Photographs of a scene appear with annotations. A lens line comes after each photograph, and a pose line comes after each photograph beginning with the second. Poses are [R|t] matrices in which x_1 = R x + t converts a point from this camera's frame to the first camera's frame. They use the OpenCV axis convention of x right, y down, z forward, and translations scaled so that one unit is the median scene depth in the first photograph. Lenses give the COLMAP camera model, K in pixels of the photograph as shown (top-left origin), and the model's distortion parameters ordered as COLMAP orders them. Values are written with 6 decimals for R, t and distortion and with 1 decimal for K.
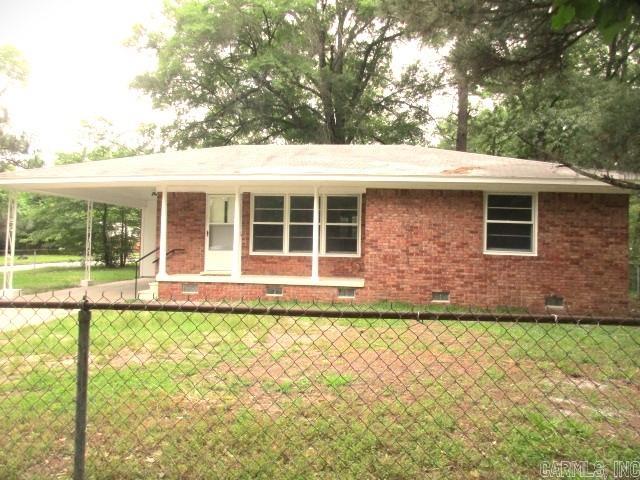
lens RADIAL K [[480.4, 0, 322.4], [0, 480.4, 238.8], [0, 0, 1]] dist [0.010877, -0.016655]
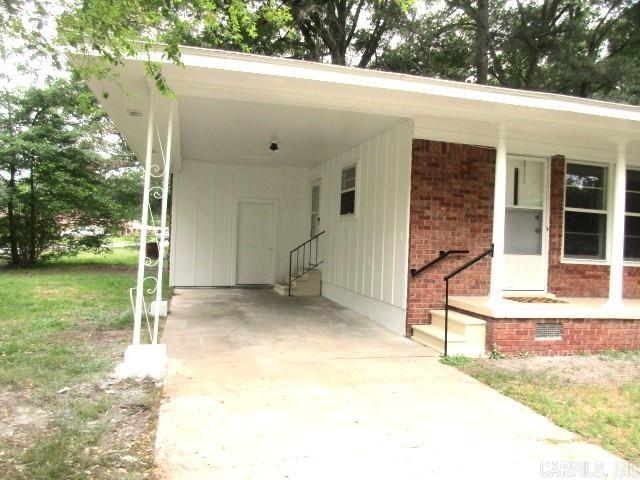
lens RADIAL K [[480.4, 0, 318.7], [0, 480.4, 240.6], [0, 0, 1]] dist [0.010877, -0.016655]
pose [[0.935732, 0.031300, 0.351321, -0.711644], [-0.043417, 0.998701, 0.026665, 0.003648], [-0.350030, -0.040205, 0.935875, 0.625987]]
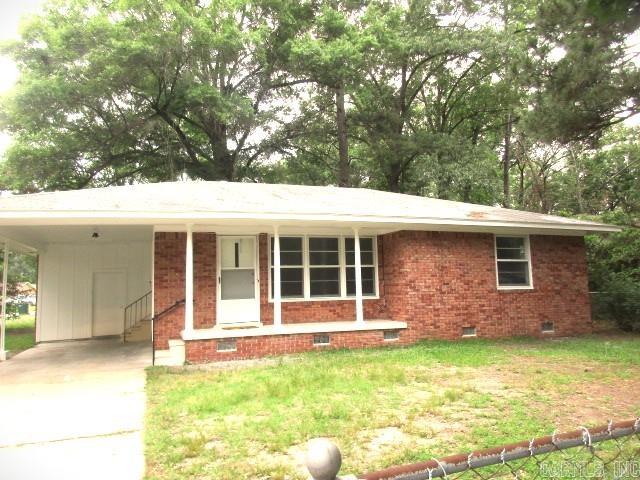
lens RADIAL K [[490.6, 0, 333.8], [0, 490.6, 235.9], [0, 0, 1]] dist [-0.033247, -0.003306]
pose [[0.900590, 0.003197, 0.434658, -0.495785], [0.034941, 0.996204, -0.079725, -0.014898], [-0.433263, 0.086987, 0.897060, 0.129727]]
